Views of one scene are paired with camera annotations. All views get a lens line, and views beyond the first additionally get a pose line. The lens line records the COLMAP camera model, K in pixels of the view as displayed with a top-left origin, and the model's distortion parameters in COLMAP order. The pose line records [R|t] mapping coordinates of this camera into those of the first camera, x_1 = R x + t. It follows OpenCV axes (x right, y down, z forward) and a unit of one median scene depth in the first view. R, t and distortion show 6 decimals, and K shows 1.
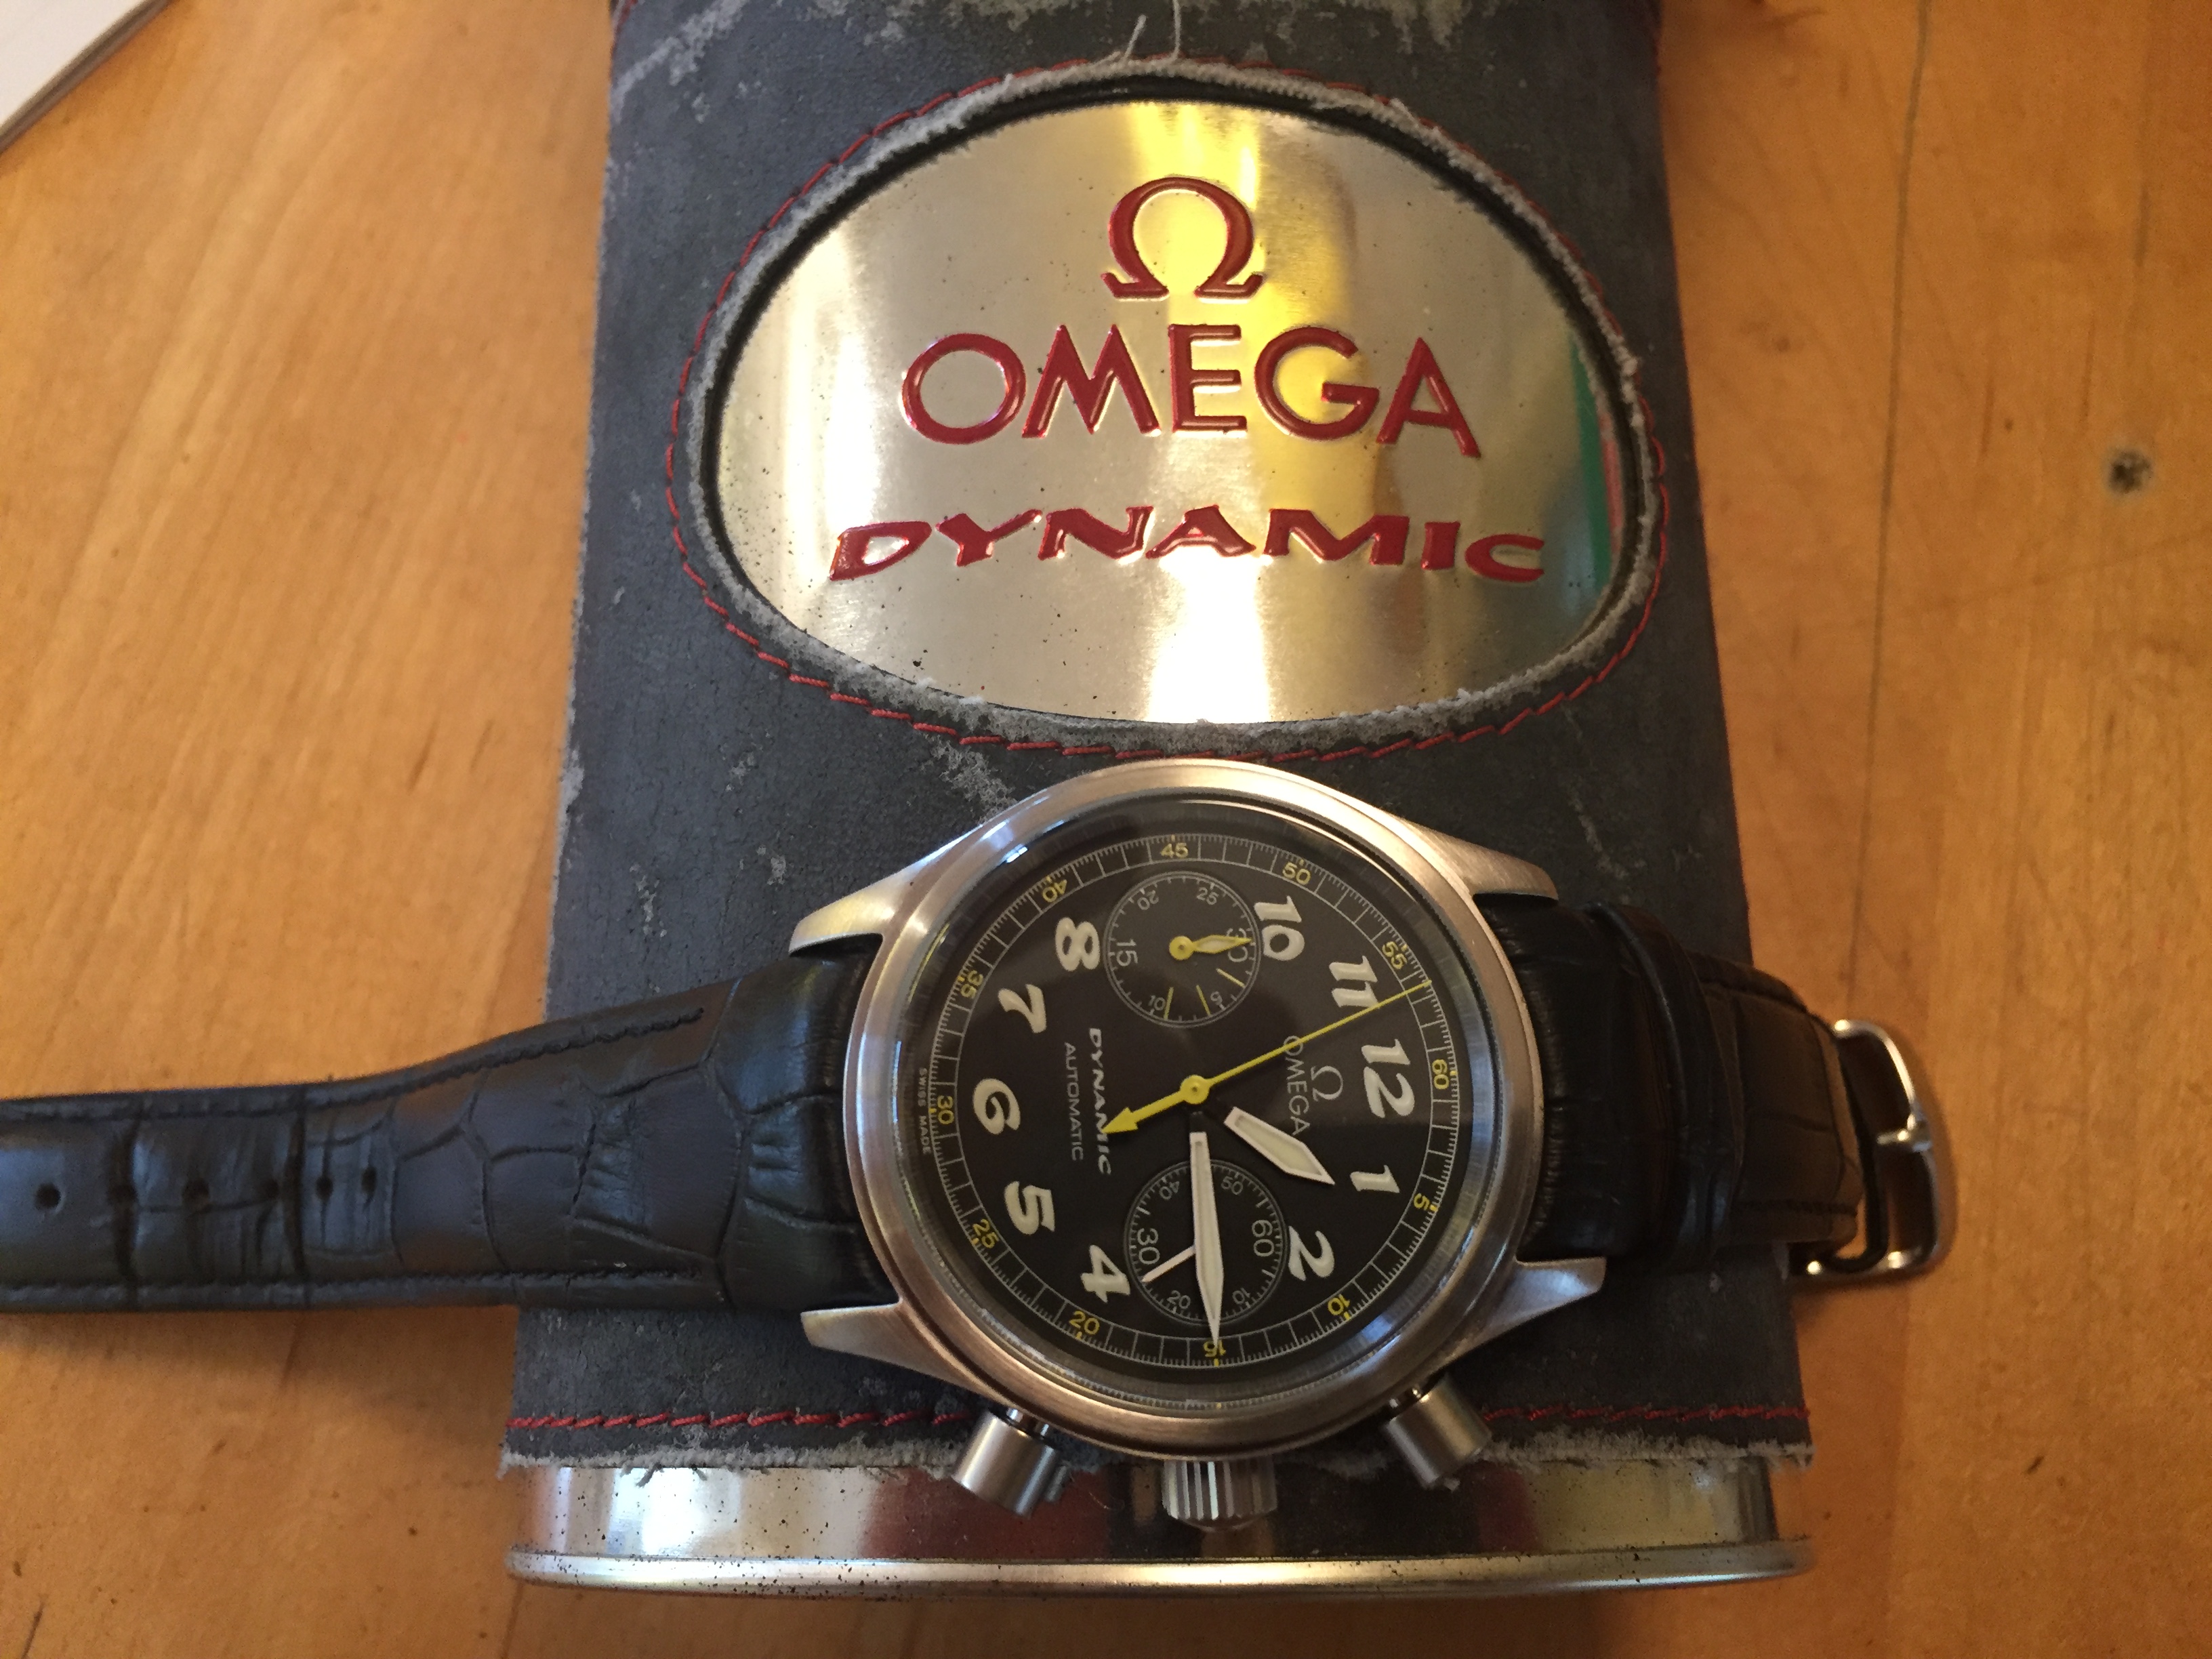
lens RADIAL K [[1998.3, 0, 1094.8], [0, 1998.3, 833.2], [0, 0, 1]] dist [0.044999, -0.013150]
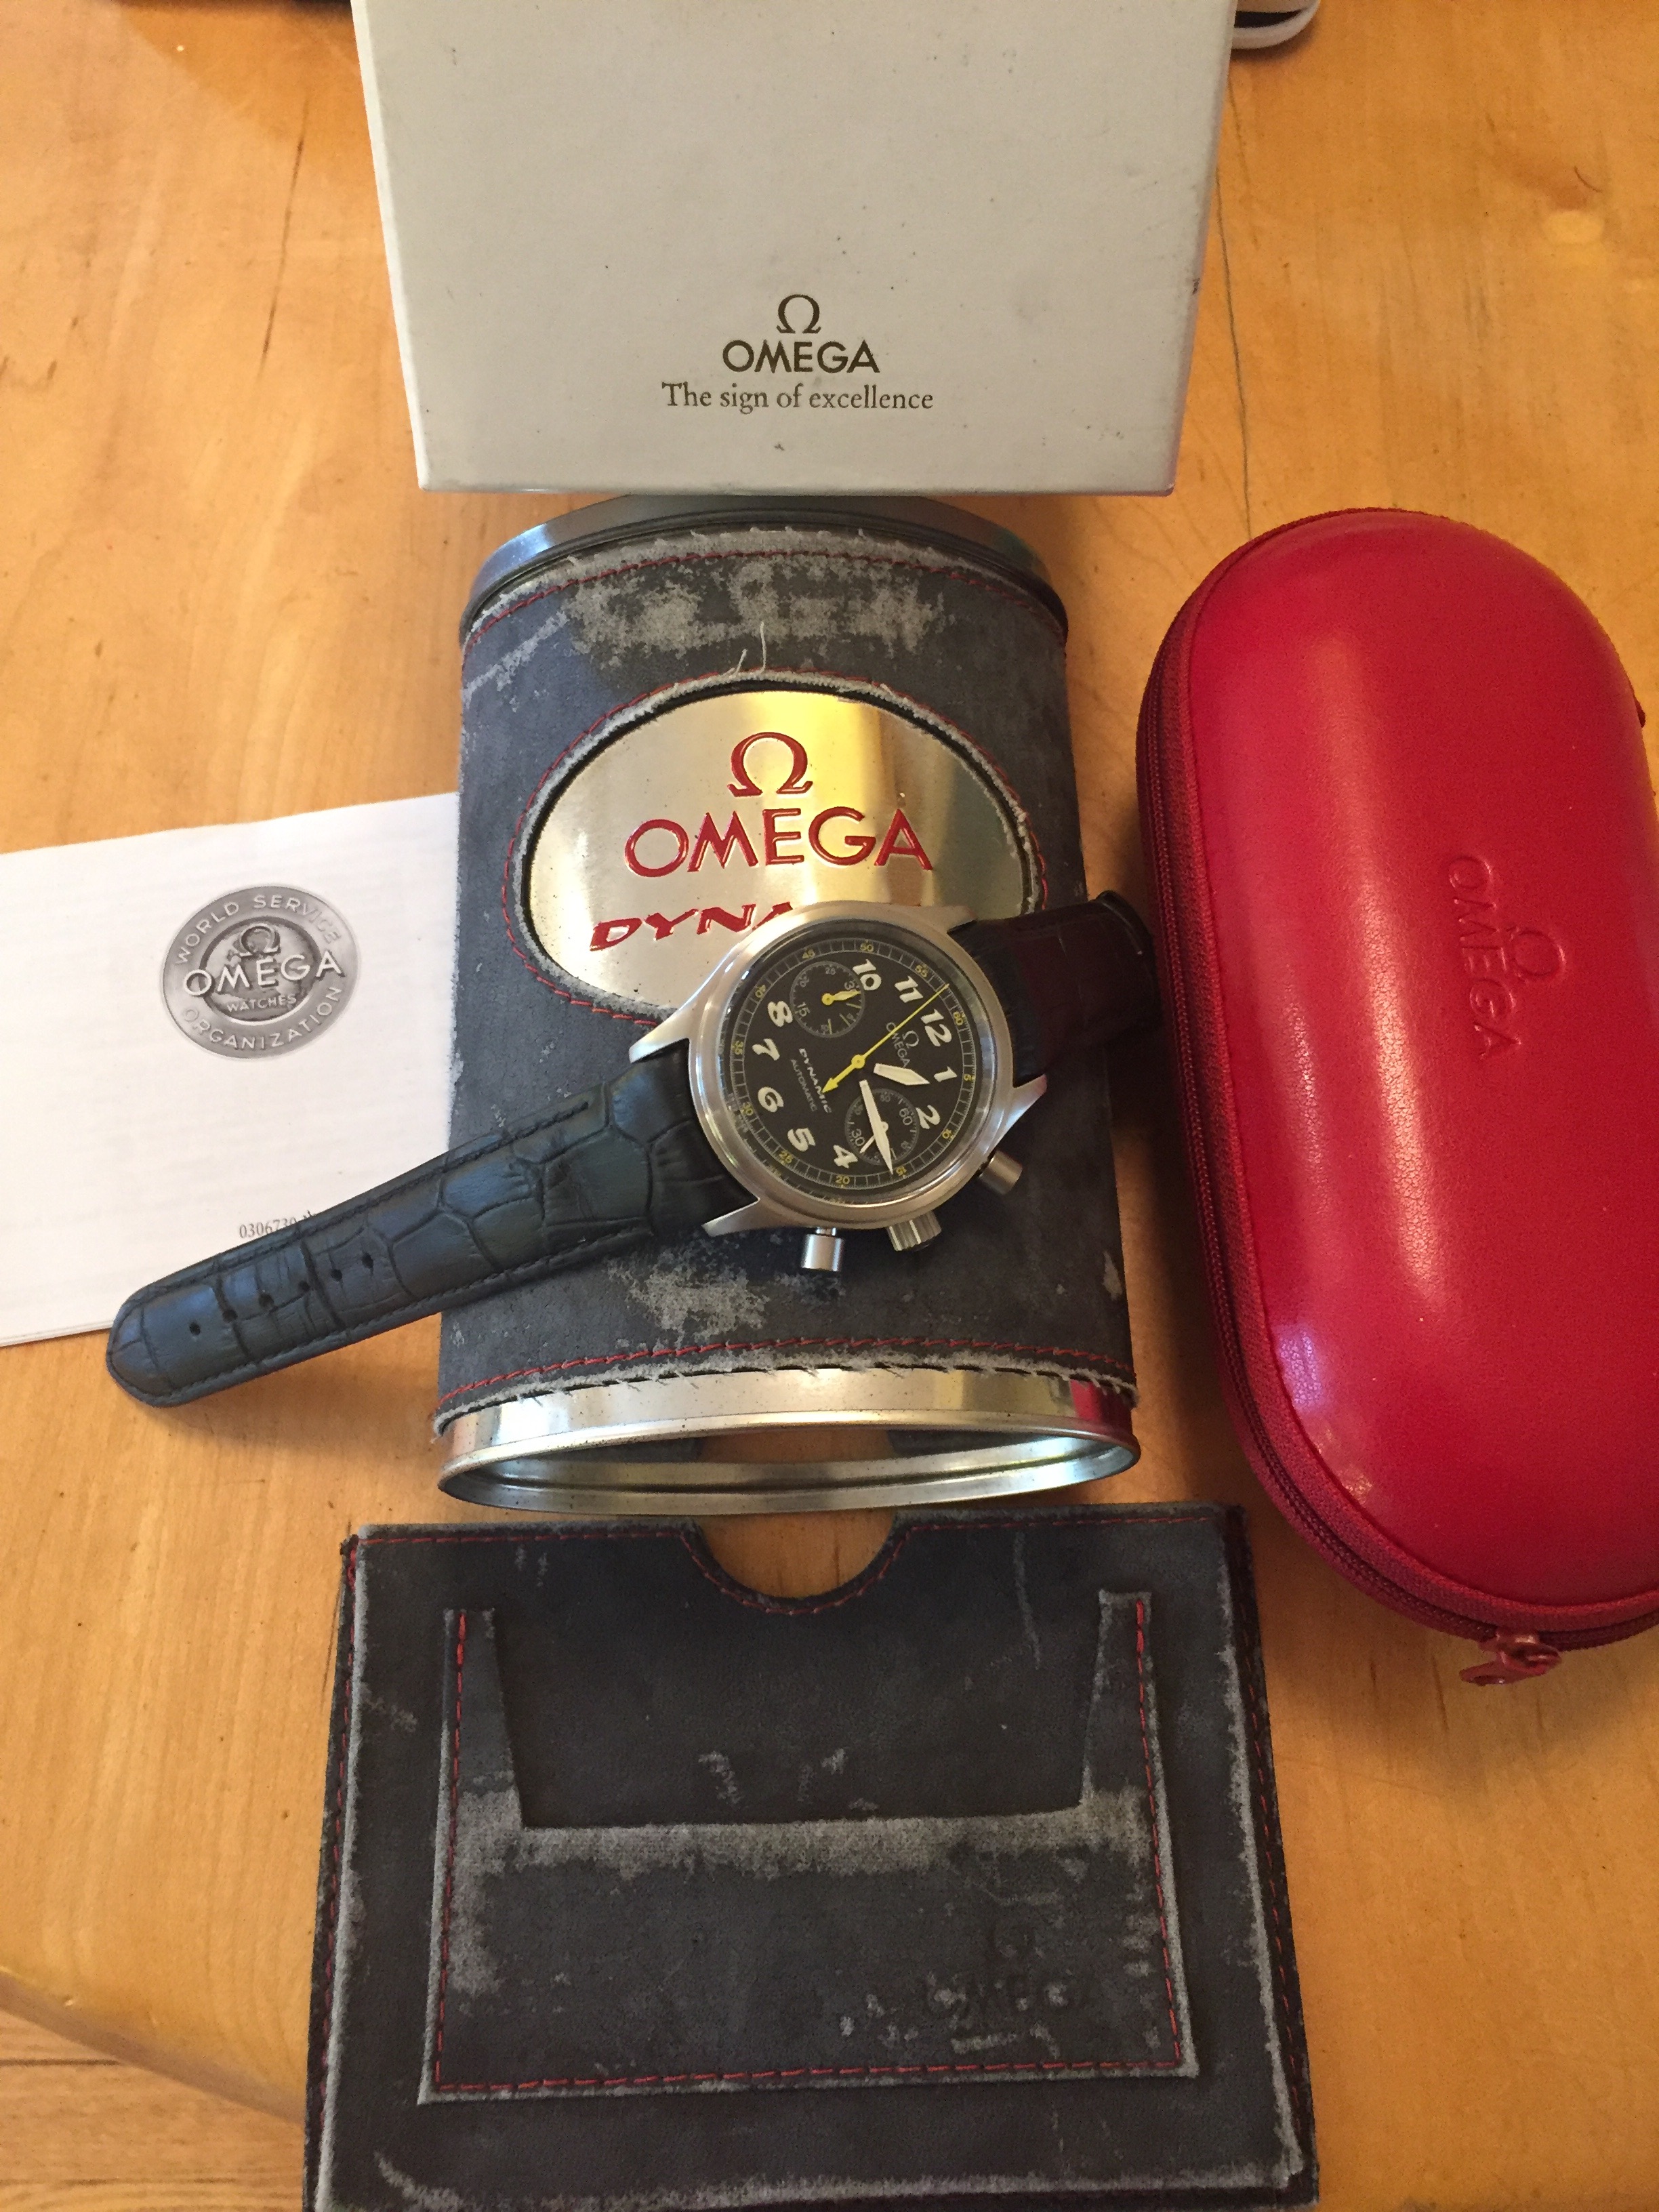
lens RADIAL K [[1998.3, 0, 833.4], [0, 1998.3, 1106.3], [0, 0, 1]] dist [0.044999, -0.013150]
pose [[0.998270, -0.047085, -0.035216, 0.152338], [0.044418, 0.996340, -0.073038, 0.163265], [0.038526, 0.071347, 0.996707, -0.842863]]
